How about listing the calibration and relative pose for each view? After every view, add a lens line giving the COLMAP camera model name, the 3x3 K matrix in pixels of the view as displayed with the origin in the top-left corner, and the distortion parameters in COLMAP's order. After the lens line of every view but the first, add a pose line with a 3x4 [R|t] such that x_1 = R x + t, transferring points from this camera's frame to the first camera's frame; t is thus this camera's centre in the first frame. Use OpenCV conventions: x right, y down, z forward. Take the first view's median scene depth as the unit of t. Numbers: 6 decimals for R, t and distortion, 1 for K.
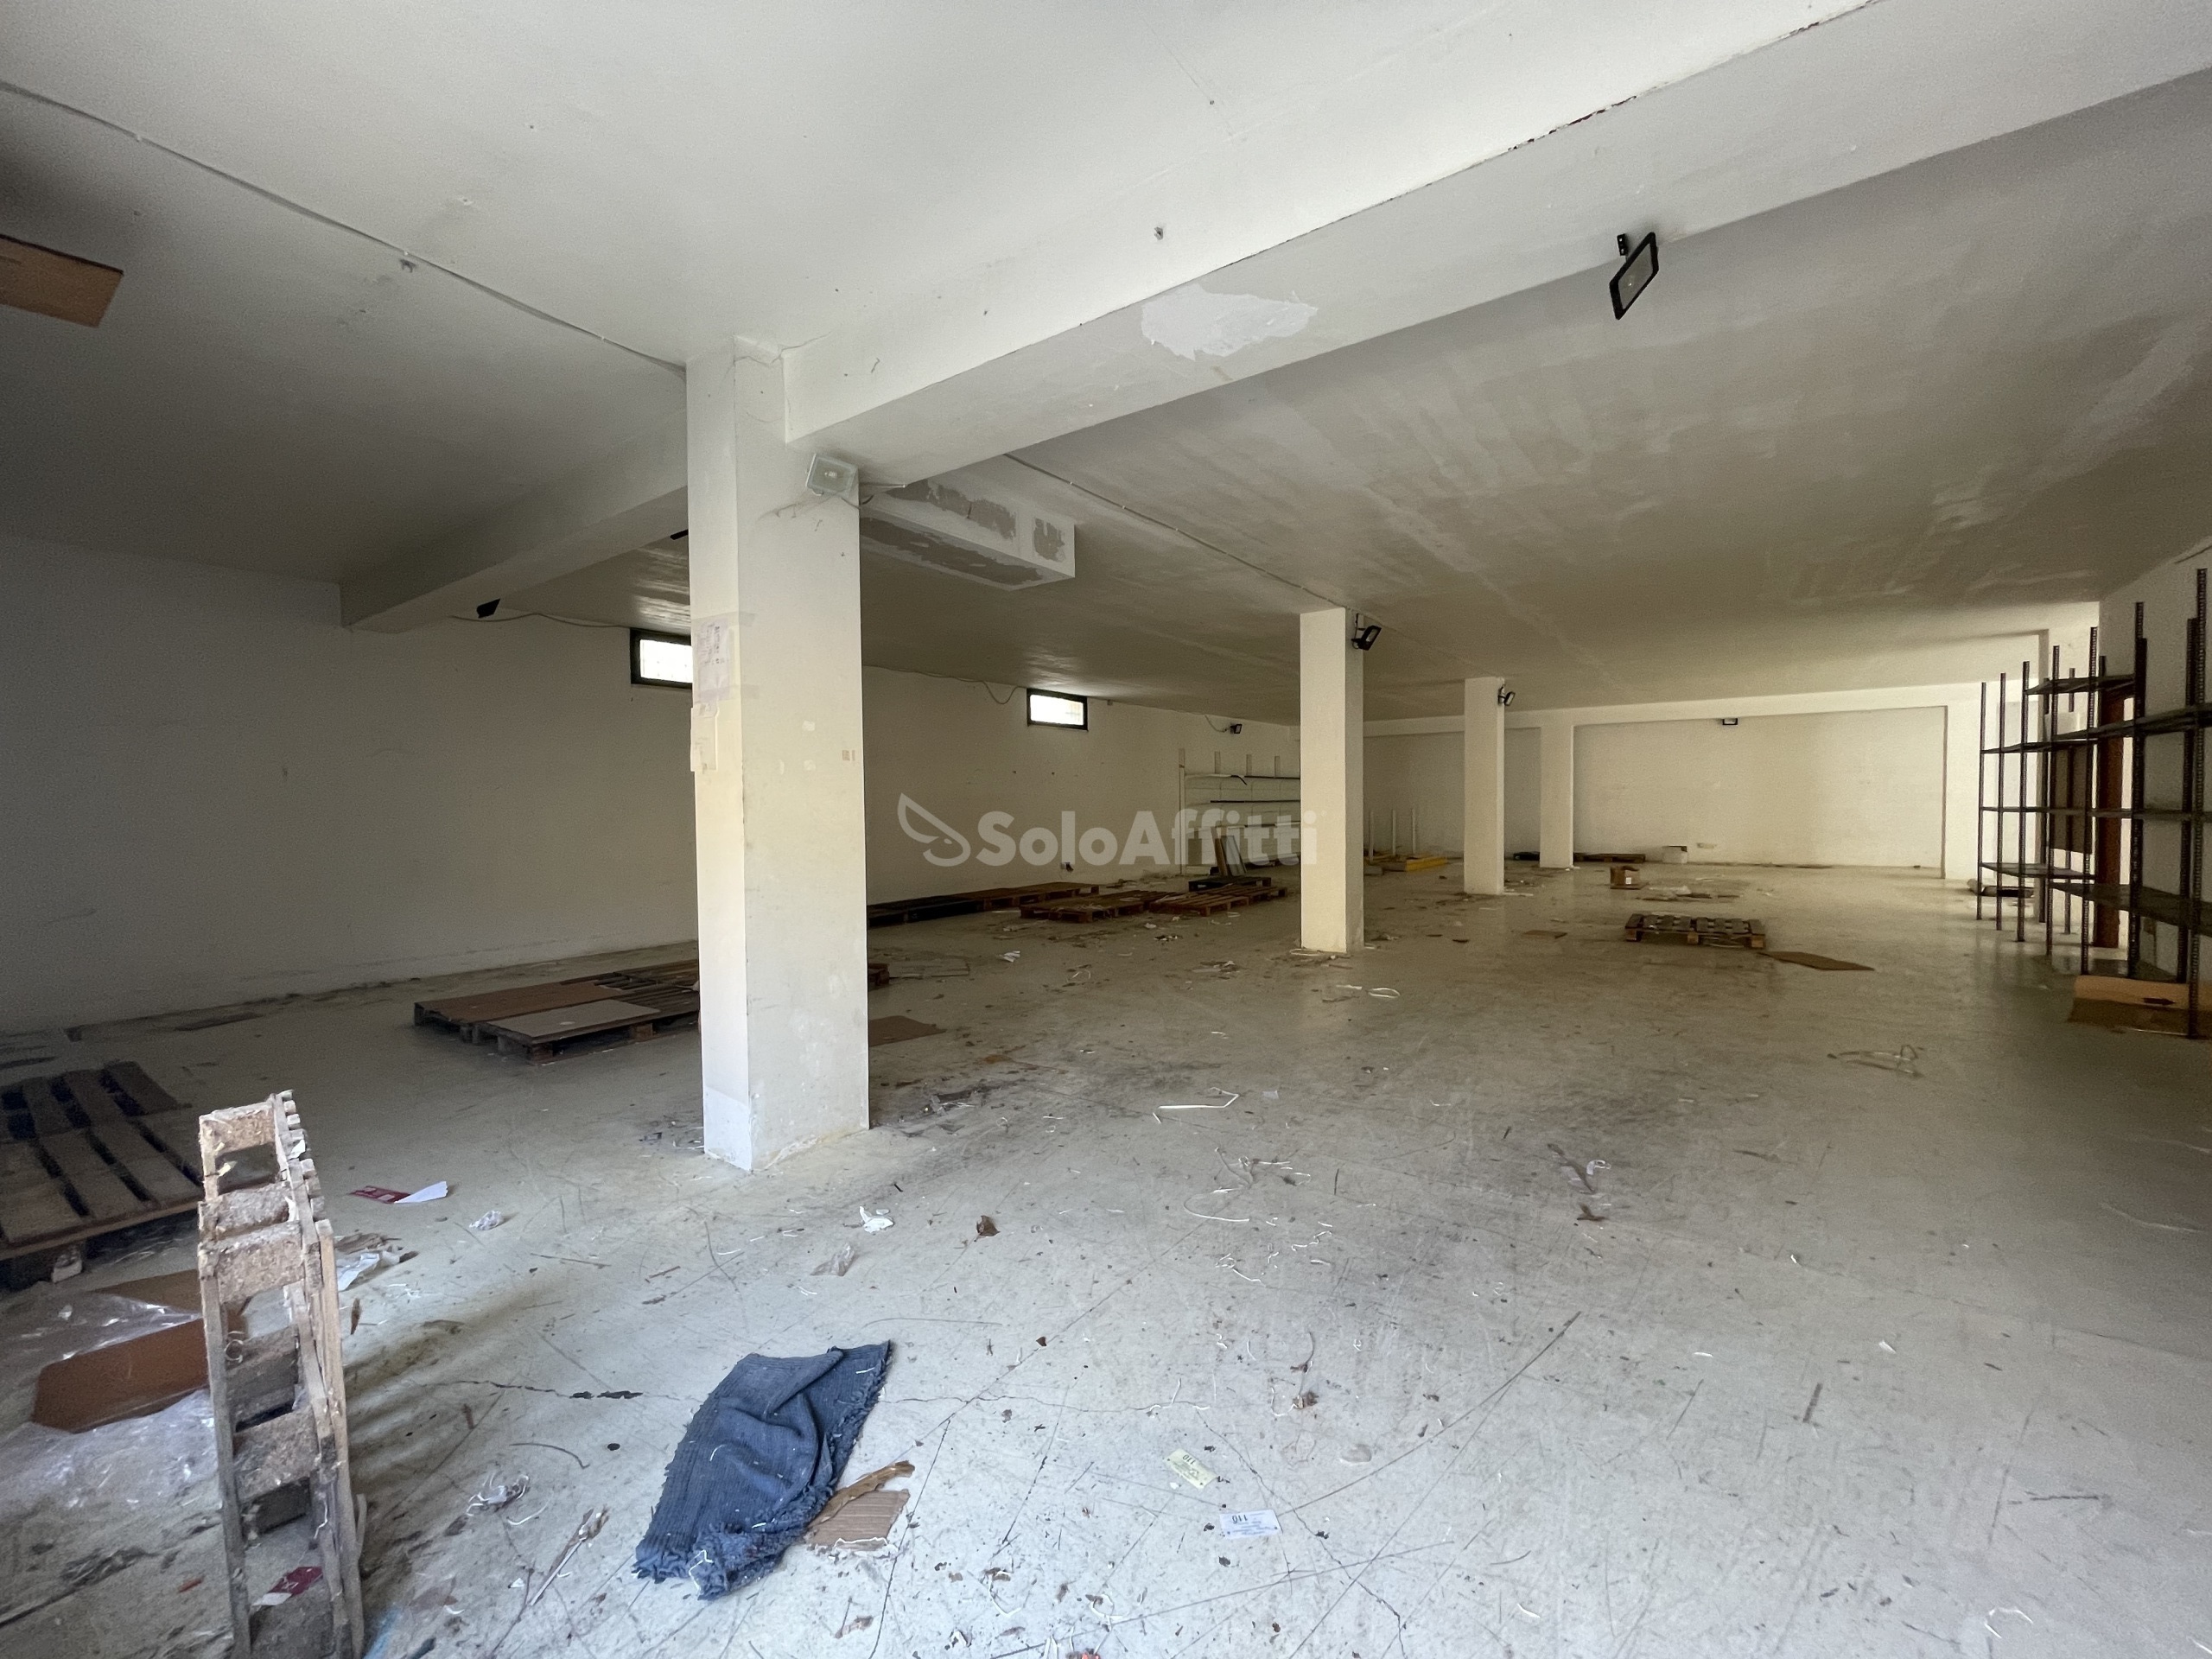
lens RADIAL K [[885.3, 0, 1111.8], [0, 885.3, 829.1], [0, 0, 1]] dist [0.003702, -0.001016]
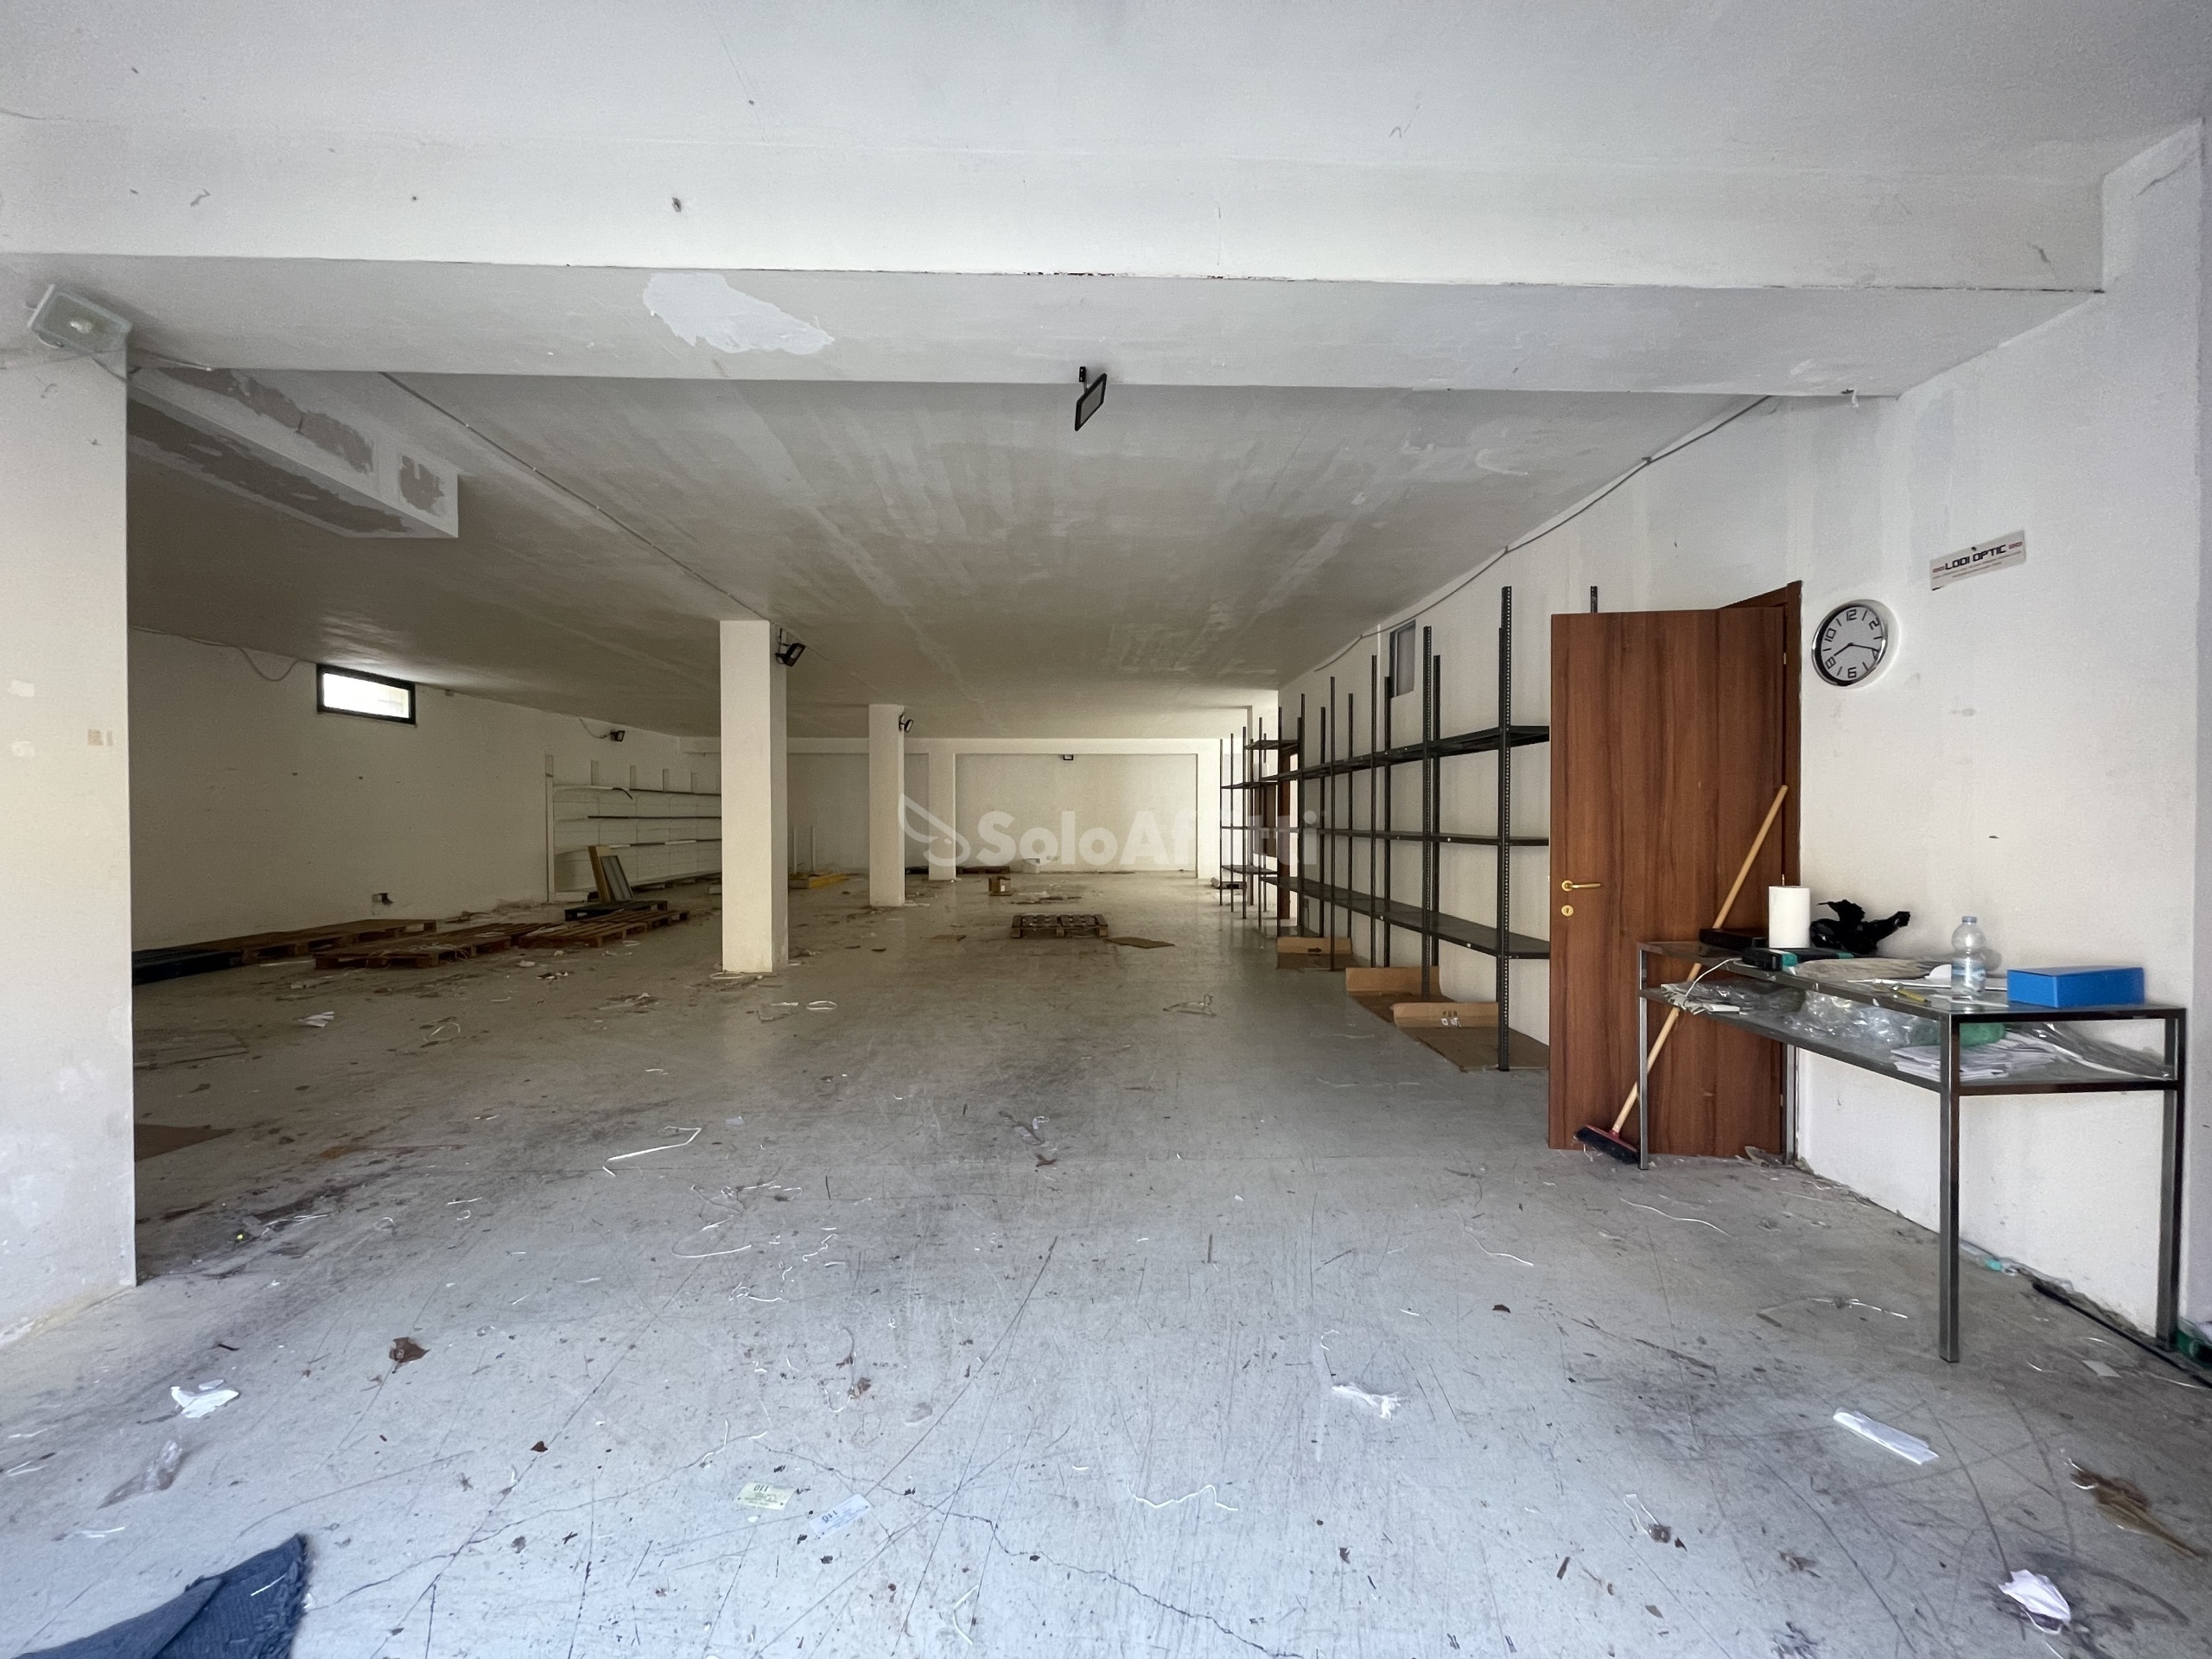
lens RADIAL K [[885.3, 0, 1096.9], [0, 885.3, 831.3], [0, 0, 1]] dist [0.003702, -0.001016]
pose [[0.792432, 0.000299, 0.609960, -0.100944], [0.011128, 0.999826, -0.014947, 0.006064], [-0.609858, 0.018632, 0.792292, -0.001741]]
